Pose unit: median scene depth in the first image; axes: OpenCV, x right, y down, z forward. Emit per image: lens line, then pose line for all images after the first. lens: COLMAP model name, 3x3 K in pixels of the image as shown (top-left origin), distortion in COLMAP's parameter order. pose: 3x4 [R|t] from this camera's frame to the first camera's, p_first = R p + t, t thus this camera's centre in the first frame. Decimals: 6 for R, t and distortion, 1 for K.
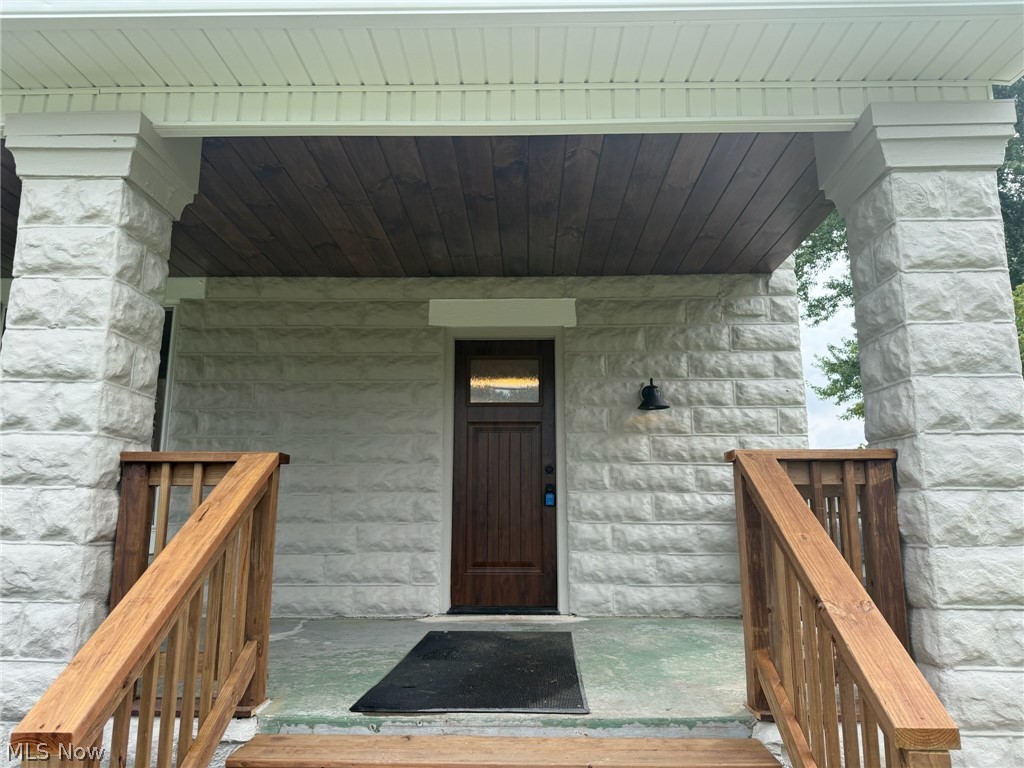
lens RADIAL K [[721.0, 0, 510.0], [0, 721.0, 389.8], [0, 0, 1]] dist [0.148345, -0.162358]
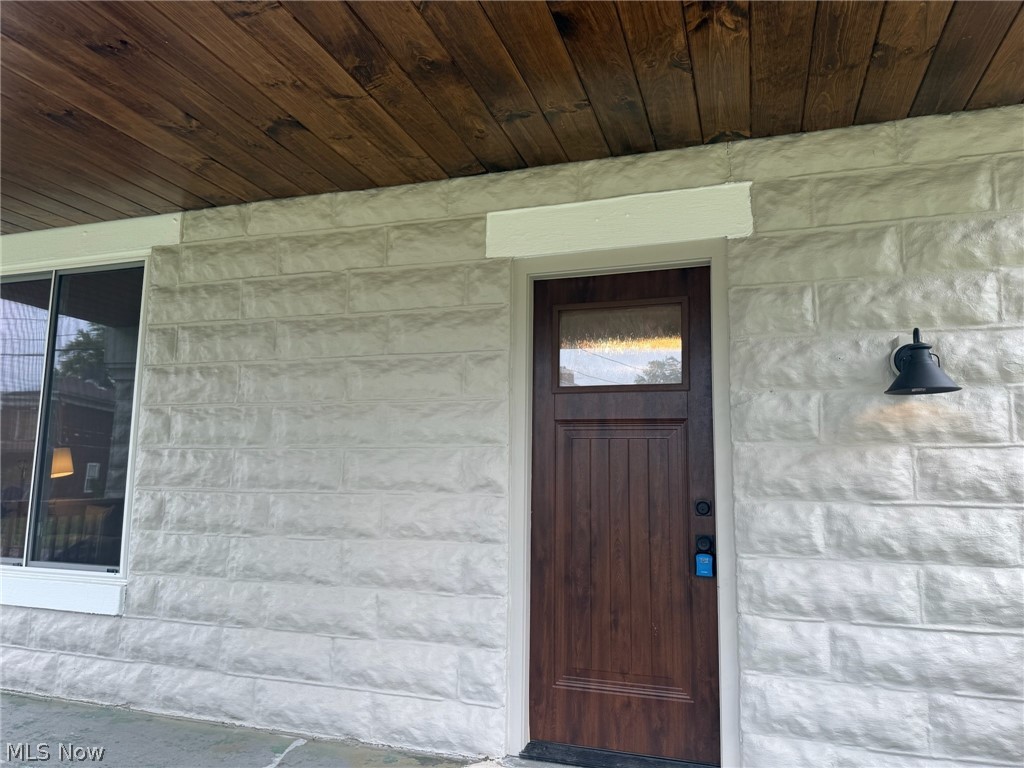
lens RADIAL K [[724.7, 0, 504.1], [0, 724.7, 393.4], [0, 0, 1]] dist [0.070951, -0.103392]
pose [[0.955046, -0.022199, -0.295625, 0.076227], [0.039587, 0.997811, 0.052964, -0.009590], [0.293802, -0.062286, 0.953835, 0.449208]]
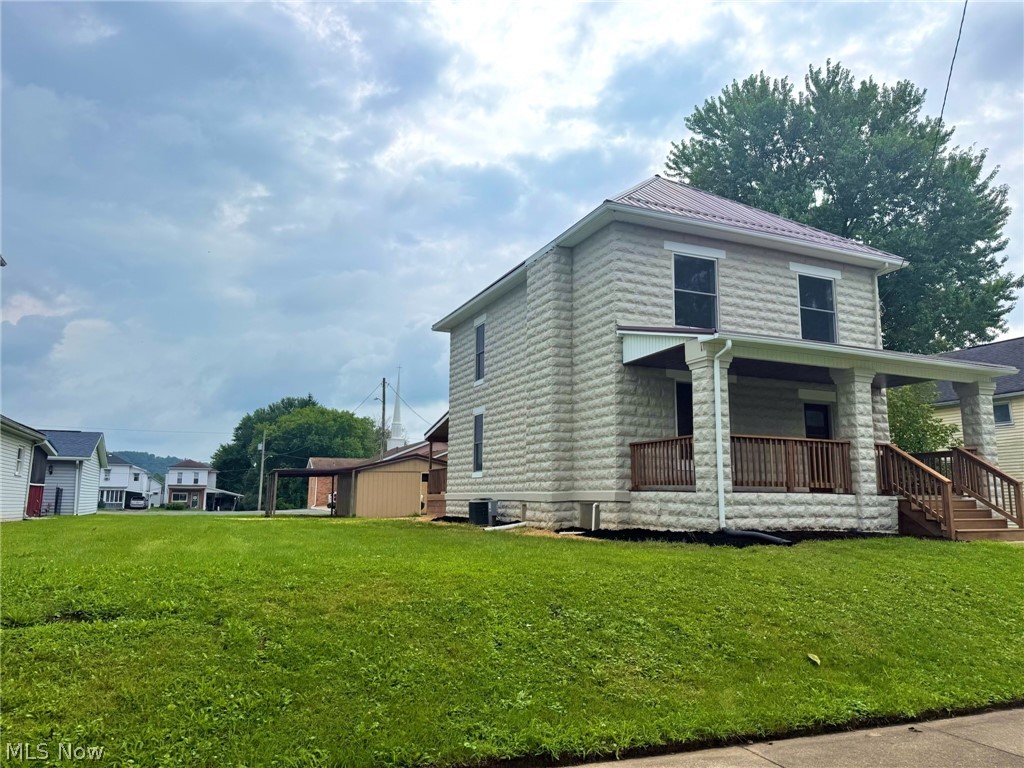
lens RADIAL K [[704.1, 0, 510.3], [0, 704.1, 390.2], [0, 0, 1]] dist [0.146432, -0.234157]
pose [[0.904363, 0.069293, 0.421100, -2.460986], [-0.081177, 0.996646, 0.010337, -0.058269], [-0.418971, -0.043532, 0.906955, -1.172104]]
